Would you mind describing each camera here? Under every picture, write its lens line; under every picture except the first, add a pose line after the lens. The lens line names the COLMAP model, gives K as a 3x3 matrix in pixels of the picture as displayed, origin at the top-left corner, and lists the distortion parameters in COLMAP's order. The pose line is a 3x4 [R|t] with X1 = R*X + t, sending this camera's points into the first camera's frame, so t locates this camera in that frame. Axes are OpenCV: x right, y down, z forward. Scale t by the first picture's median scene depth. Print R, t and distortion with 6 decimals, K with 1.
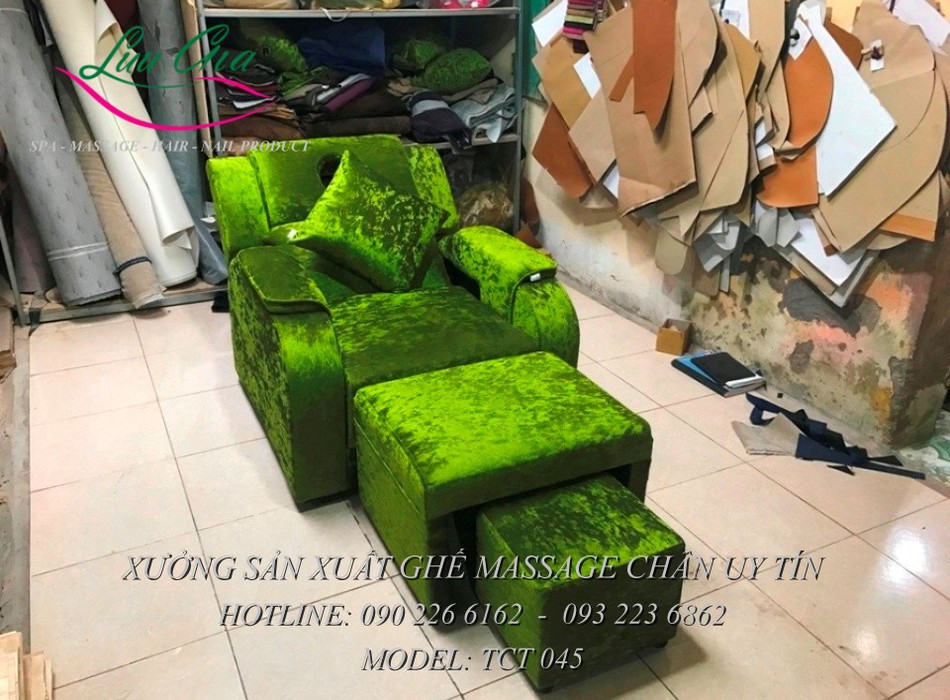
lens RADIAL K [[795.6, 0, 475.0], [0, 795.6, 350.0], [0, 0, 1]] dist [0.030321, 0.002377]
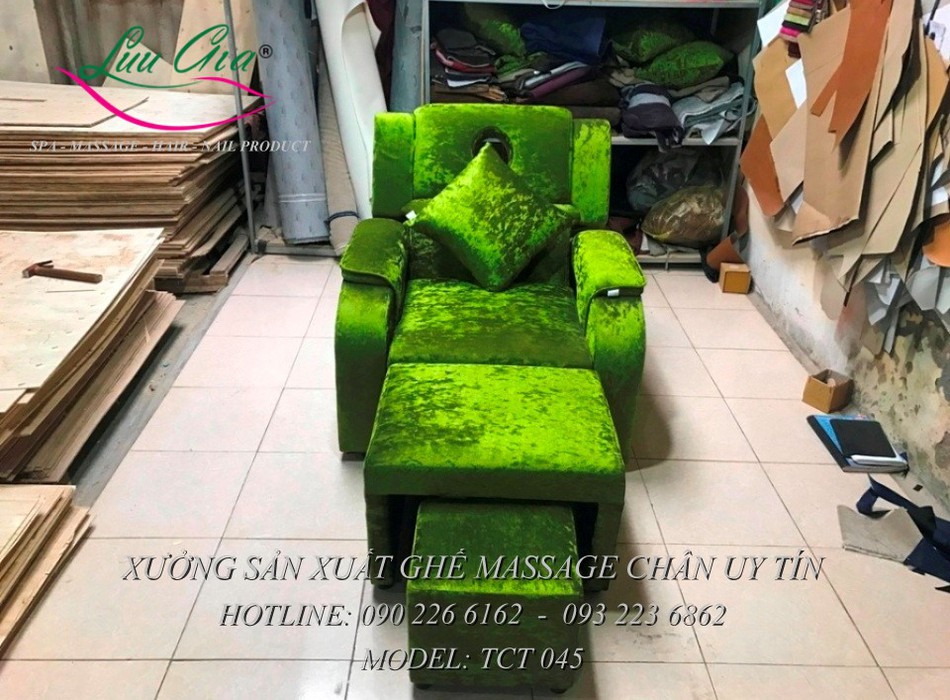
lens RADIAL K [[795.6, 0, 475.0], [0, 795.6, 350.0], [0, 0, 1]] dist [0.030321, 0.002377]
pose [[0.895551, 0.216293, -0.388851, 0.235594], [-0.204215, 0.976224, 0.072689, -0.044918], [0.395327, 0.014313, 0.918429, 0.039774]]
